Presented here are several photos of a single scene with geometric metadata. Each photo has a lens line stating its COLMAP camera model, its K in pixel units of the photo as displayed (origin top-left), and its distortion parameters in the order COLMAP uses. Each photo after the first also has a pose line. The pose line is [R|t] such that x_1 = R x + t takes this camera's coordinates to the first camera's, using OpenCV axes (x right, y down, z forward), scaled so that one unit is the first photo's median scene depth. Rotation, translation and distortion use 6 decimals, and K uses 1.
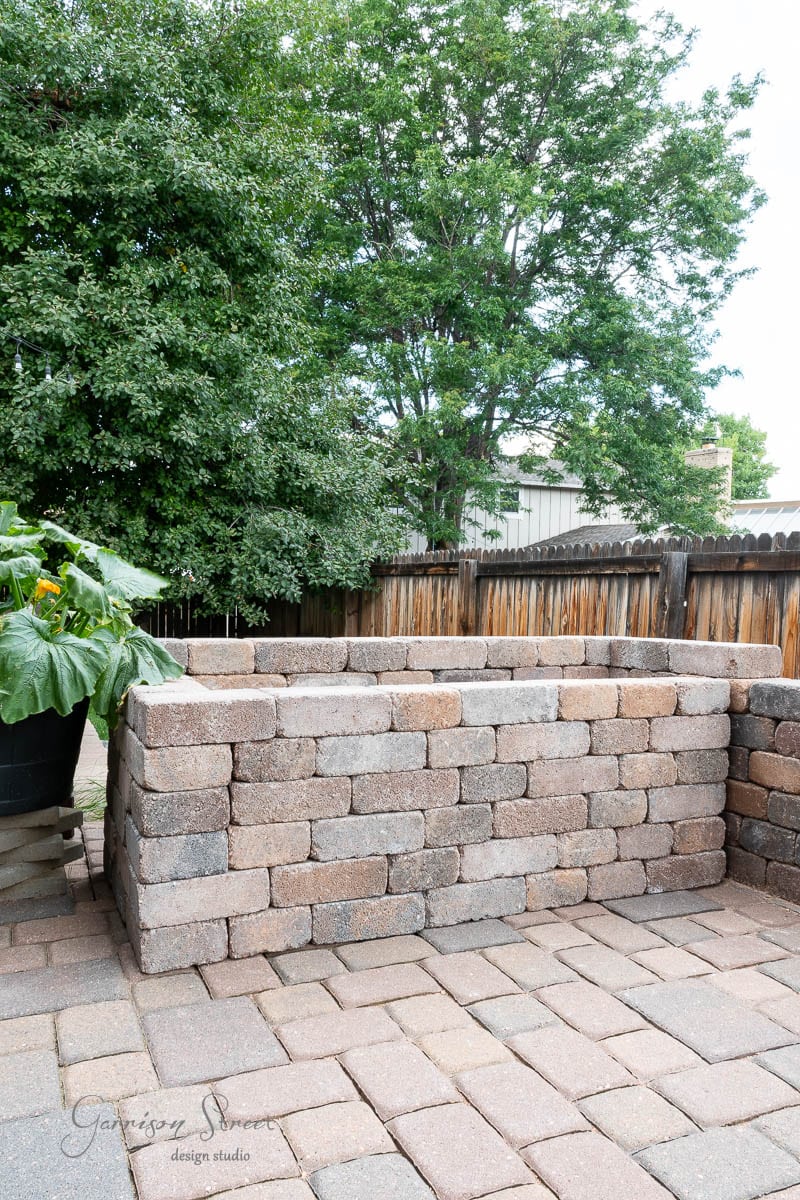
lens RADIAL K [[927.9, 0, 400.0], [0, 927.9, 600.0], [0, 0, 1]] dist [0.002579, -0.000411]
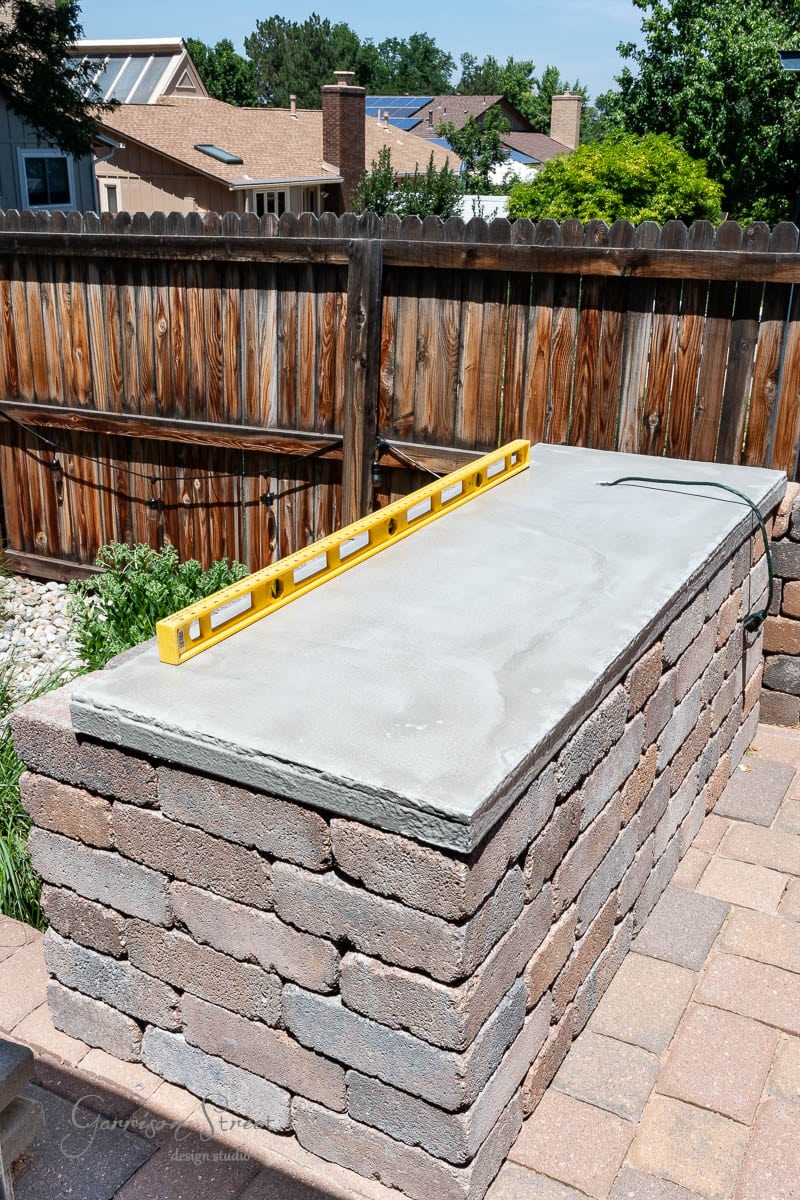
lens RADIAL K [[1170.8, 0, 400.0], [0, 1170.8, 600.0], [0, 0, 1]] dist [0.001365, 0.000538]
pose [[0.784163, -0.239502, 0.572474, -0.296561], [0.024220, 0.933630, 0.357420, -0.122026], [-0.620082, -0.266410, 0.737919, 0.243511]]
